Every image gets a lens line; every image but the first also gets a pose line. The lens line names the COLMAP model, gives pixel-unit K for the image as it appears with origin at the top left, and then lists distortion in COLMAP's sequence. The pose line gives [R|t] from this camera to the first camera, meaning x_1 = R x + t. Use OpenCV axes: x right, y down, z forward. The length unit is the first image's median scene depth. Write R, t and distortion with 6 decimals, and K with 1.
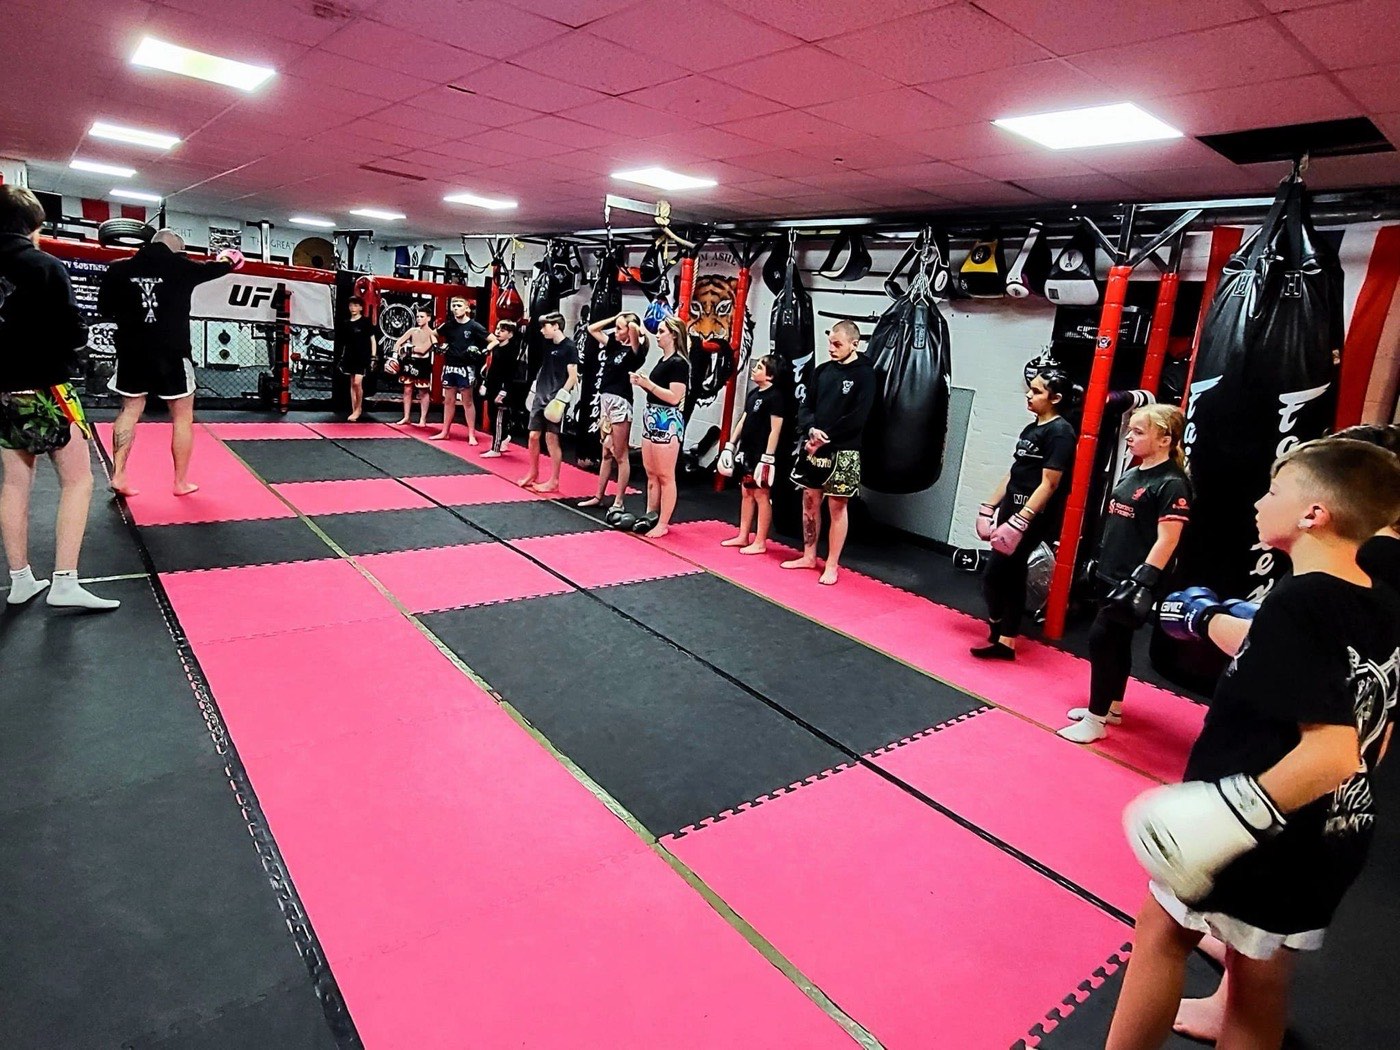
lens RADIAL K [[968.2, 0, 700.0], [0, 968.2, 525.0], [0, 0, 1]] dist [-0.006291, -0.002333]
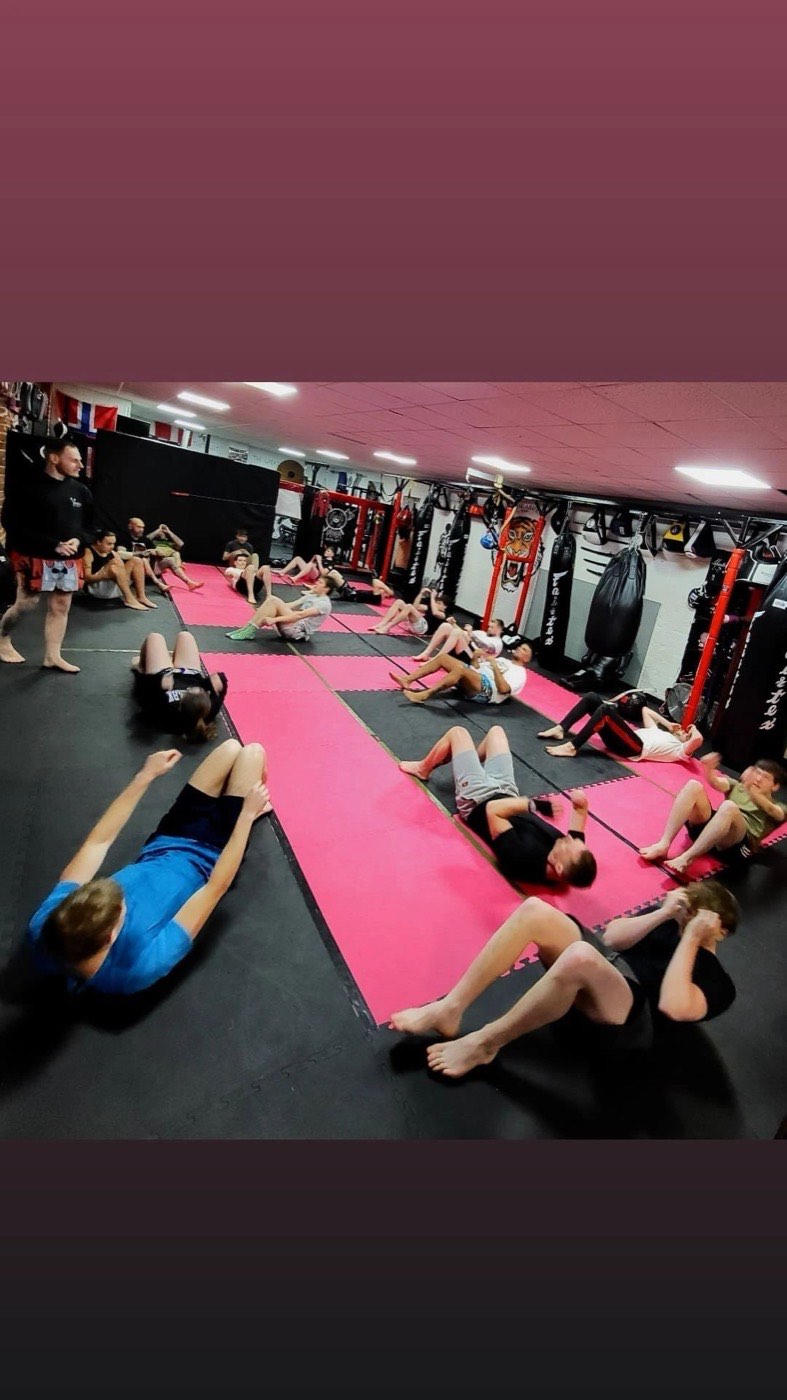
lens RADIAL K [[659.6, 0, 393.5], [0, 659.6, 700.0], [0, 0, 1]] dist [-0.001255, -0.000072]
pose [[0.978539, 0.125318, -0.163574, 0.018496], [-0.113197, 0.990227, 0.081467, -0.005420], [0.172185, -0.061202, 0.983162, -0.213703]]
